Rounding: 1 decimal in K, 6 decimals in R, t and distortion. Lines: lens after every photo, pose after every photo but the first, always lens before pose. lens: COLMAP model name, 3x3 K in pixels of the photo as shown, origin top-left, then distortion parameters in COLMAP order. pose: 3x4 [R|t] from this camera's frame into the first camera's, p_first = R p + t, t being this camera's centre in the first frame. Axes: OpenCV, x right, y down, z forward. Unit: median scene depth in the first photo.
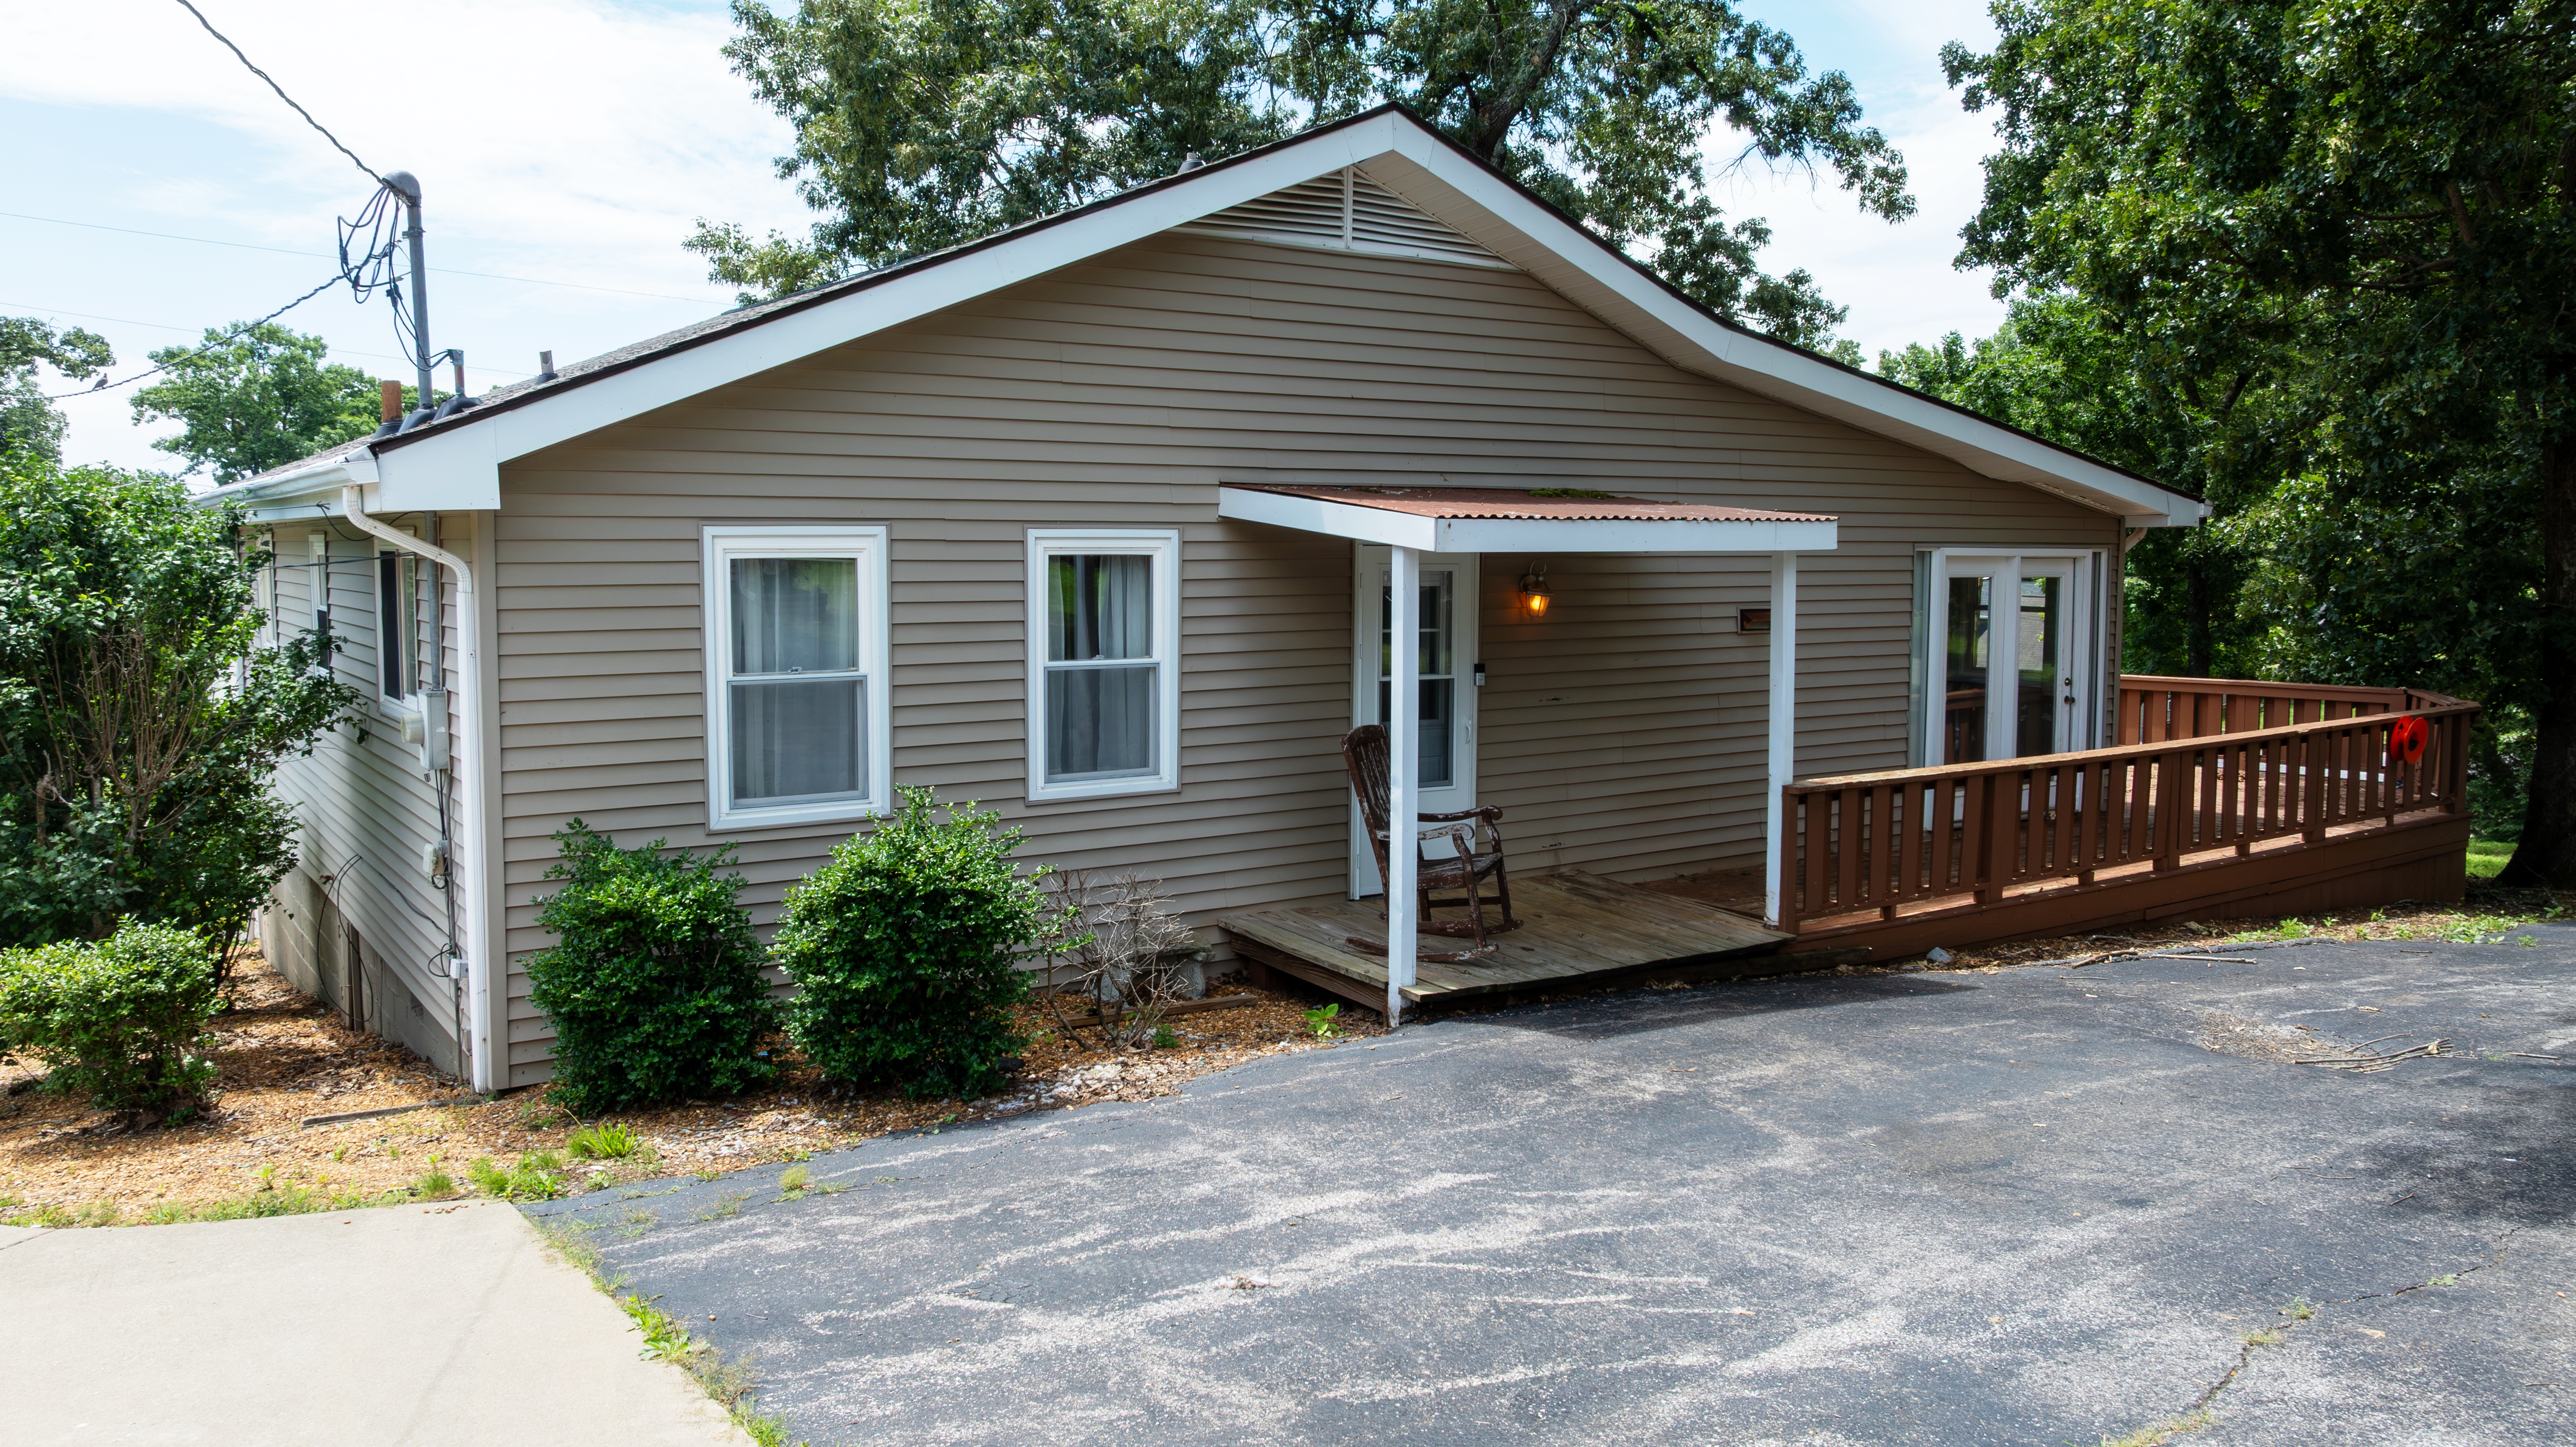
lens RADIAL K [[1839.6, 0, 1288.0], [0, 1839.6, 723.5], [0, 0, 1]] dist [-0.008041, -0.029288]
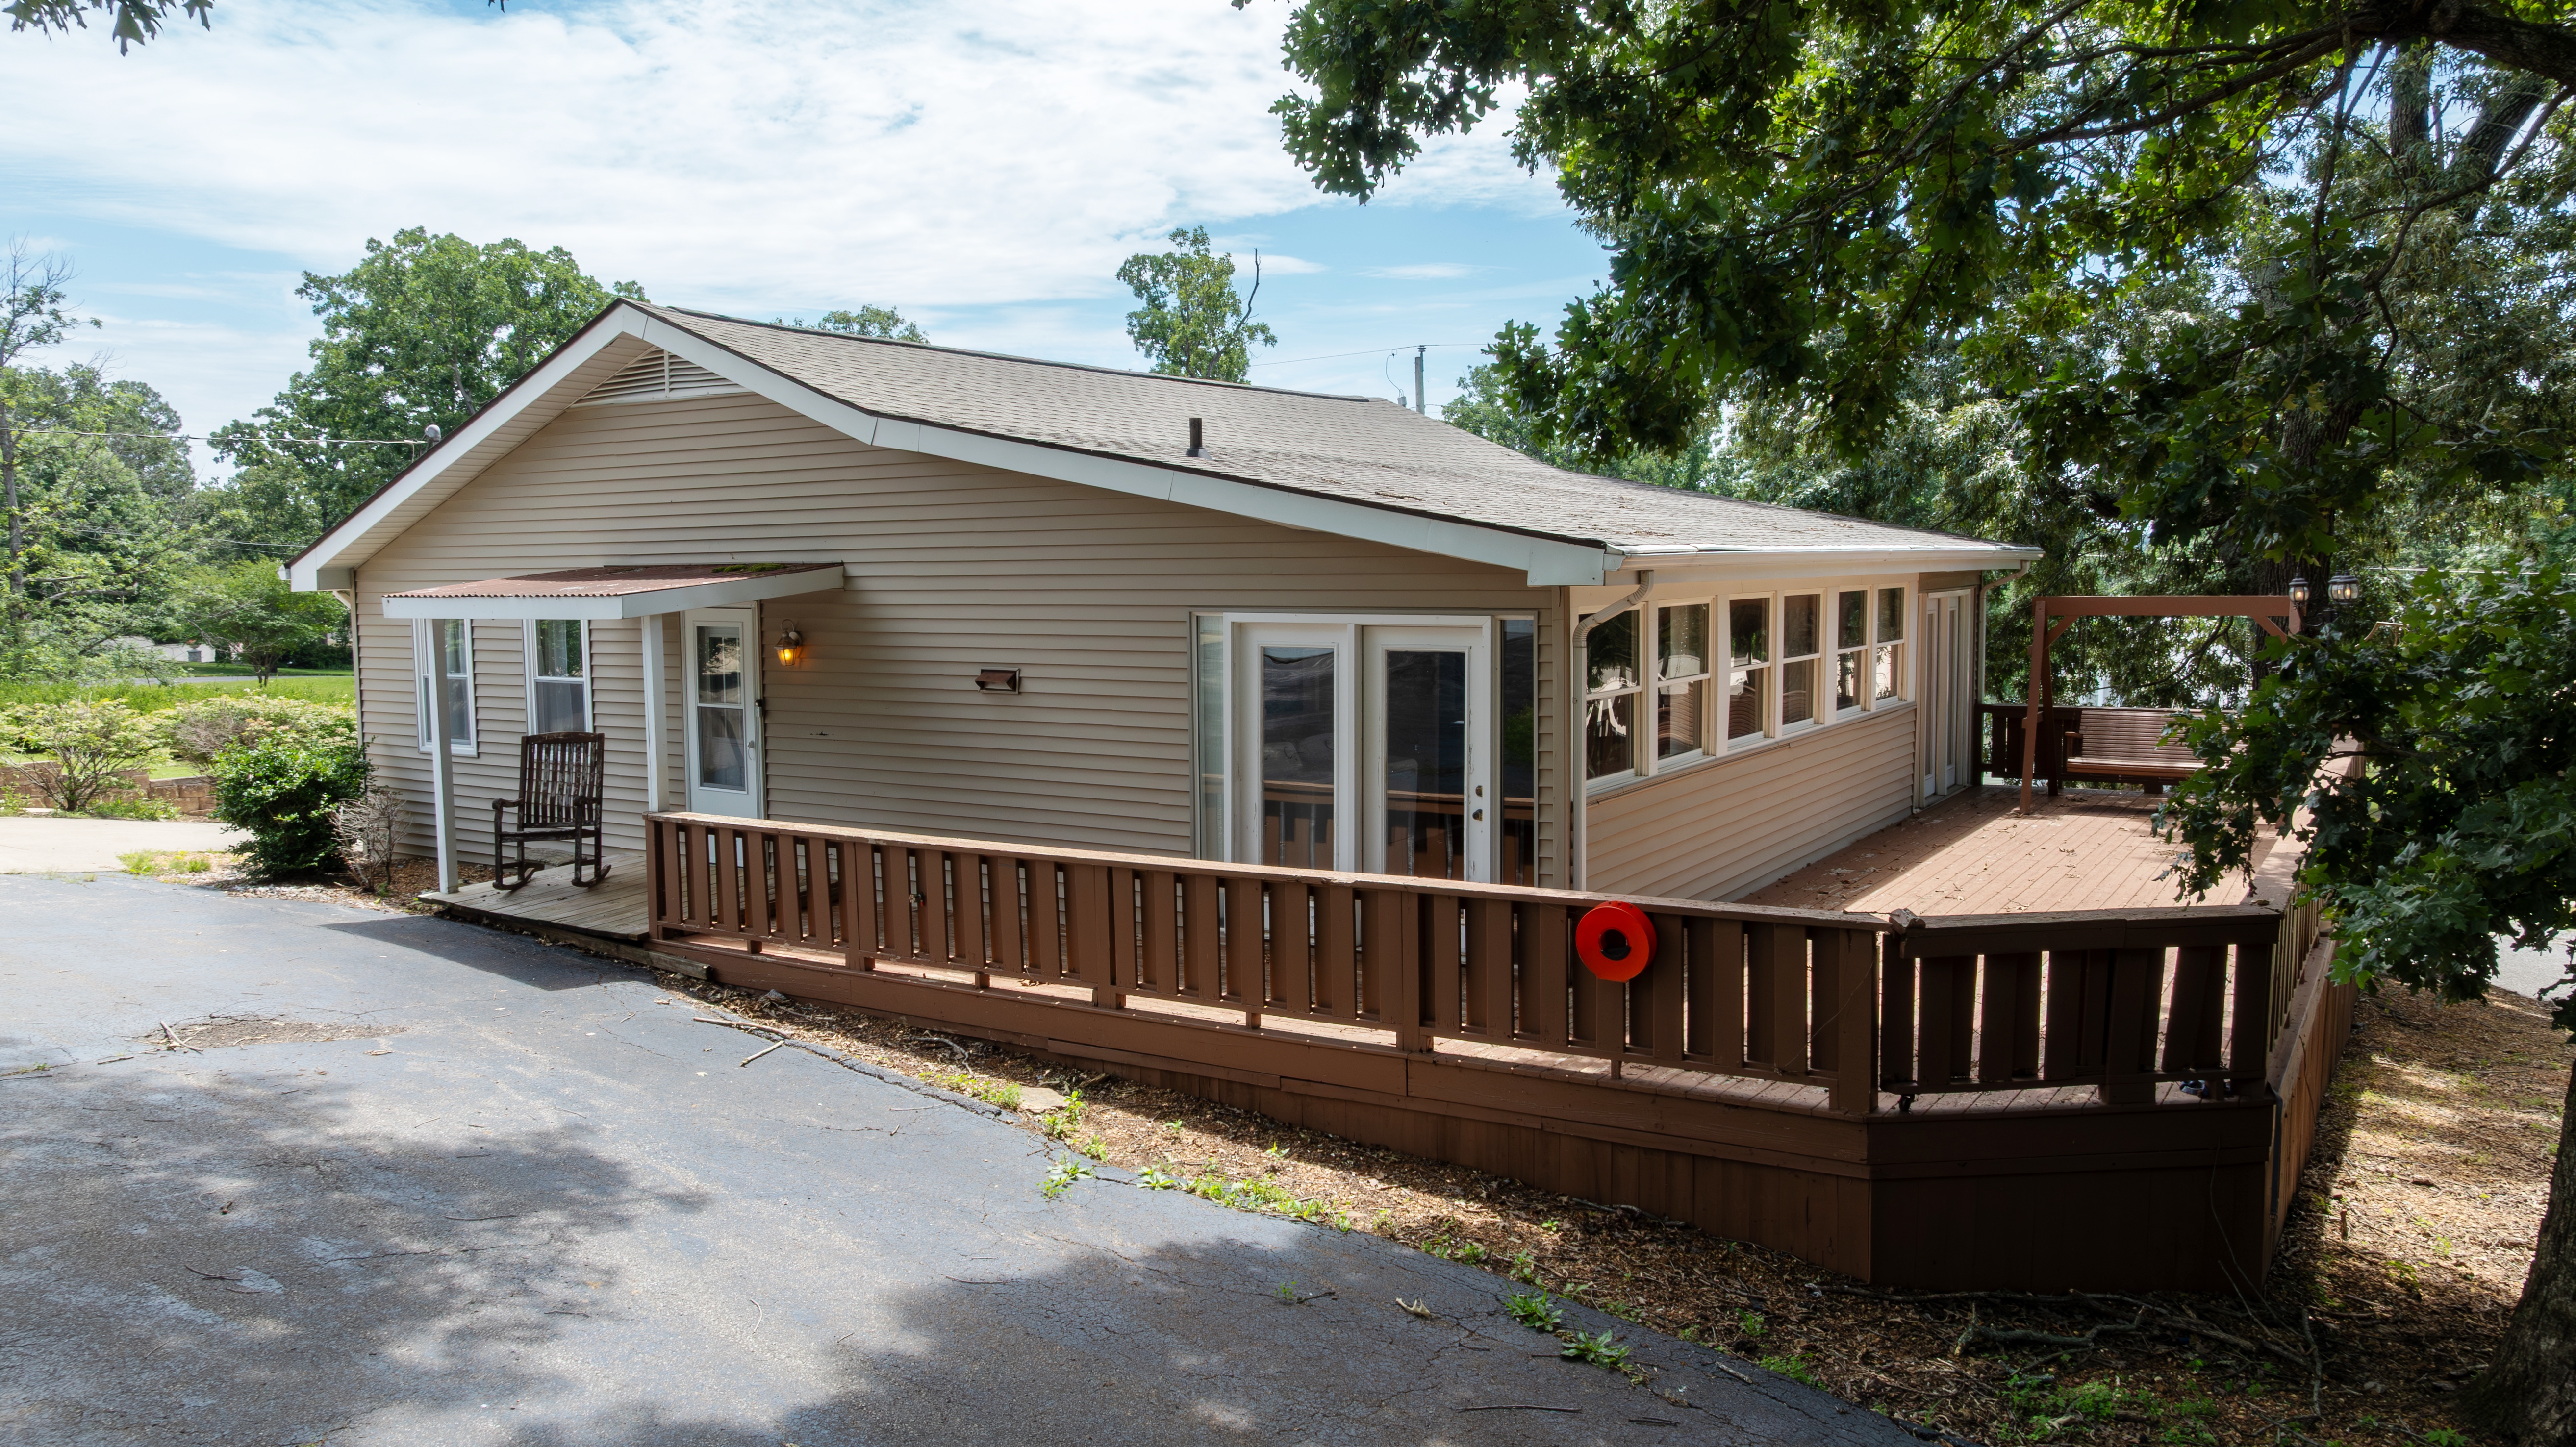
lens RADIAL K [[1829.3, 0, 1288.0], [0, 1829.3, 723.5], [0, 0, 1]] dist [-0.014626, -0.009260]
pose [[0.404494, 0.079393, -0.911088, 1.830655], [-0.074010, 0.995799, 0.053916, -0.144529], [0.911541, 0.045621, 0.408671, 1.053802]]
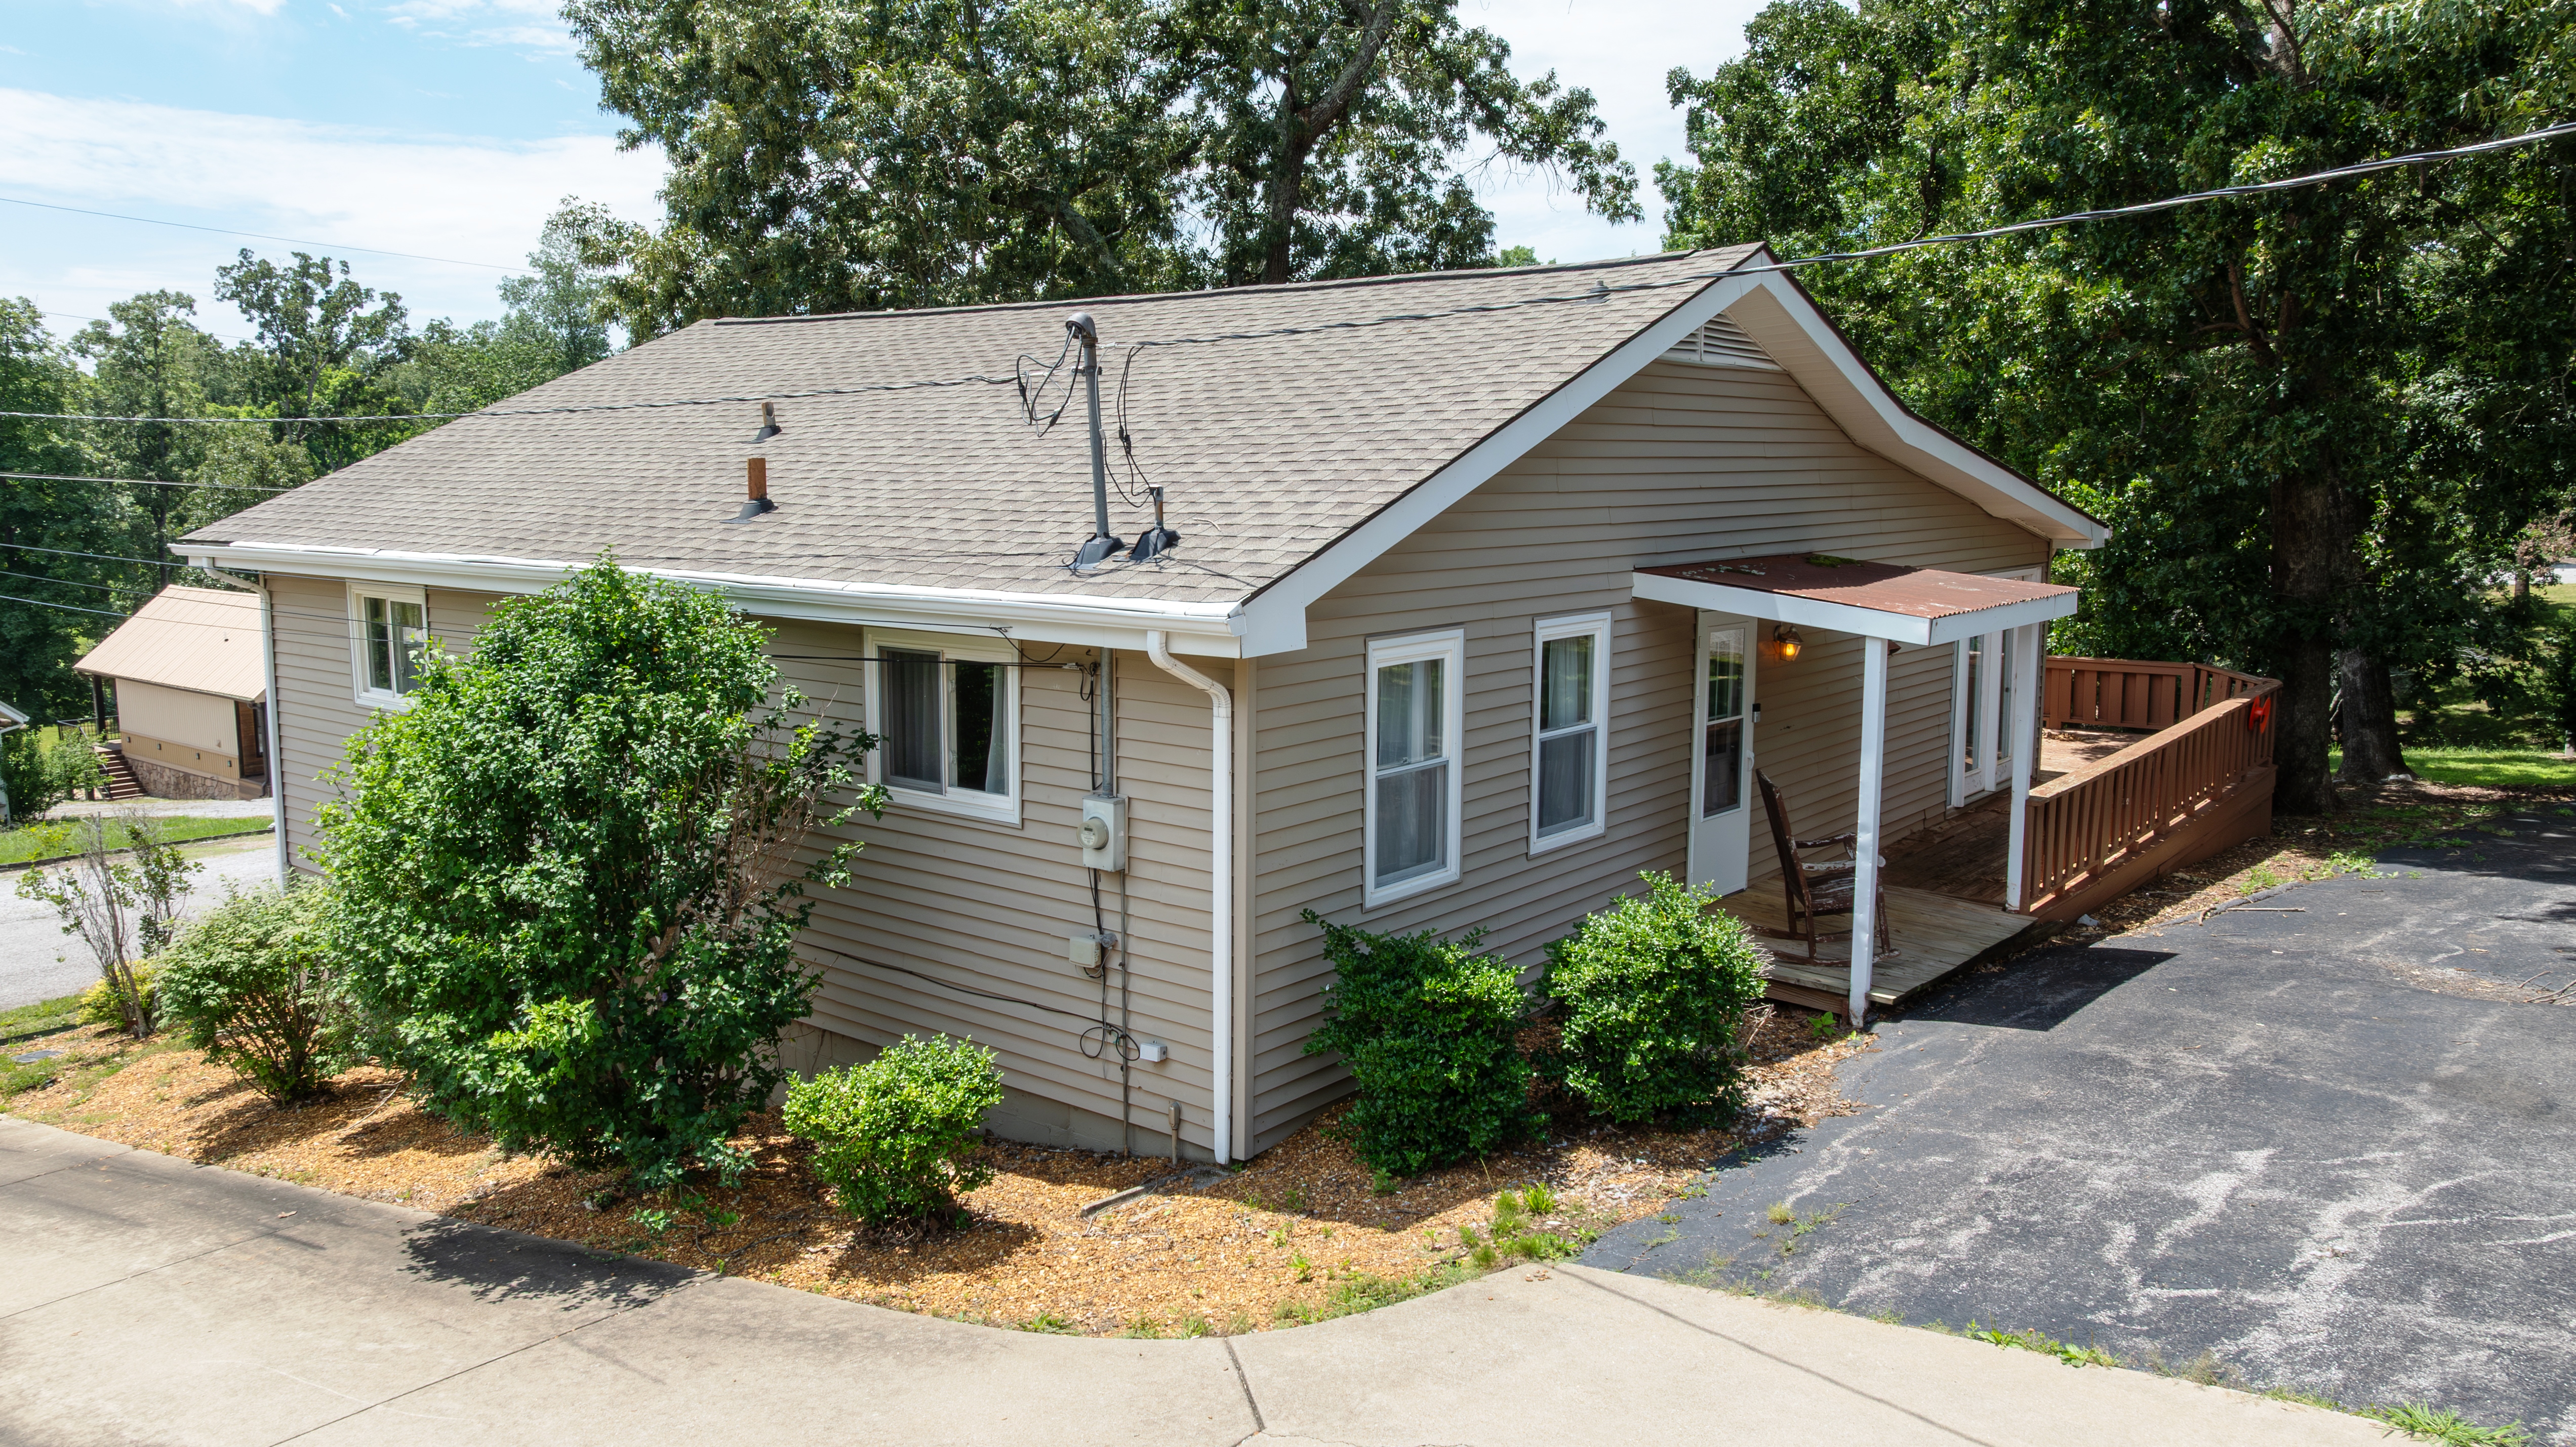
lens RADIAL K [[1832.7, 0, 1288.0], [0, 1832.7, 723.5], [0, 0, 1]] dist [-0.012110, 0.002199]
pose [[0.956699, -0.042068, 0.288024, -0.676895], [0.028840, 0.998332, 0.050021, -0.112791], [-0.289648, -0.039549, 0.956316, -0.056197]]
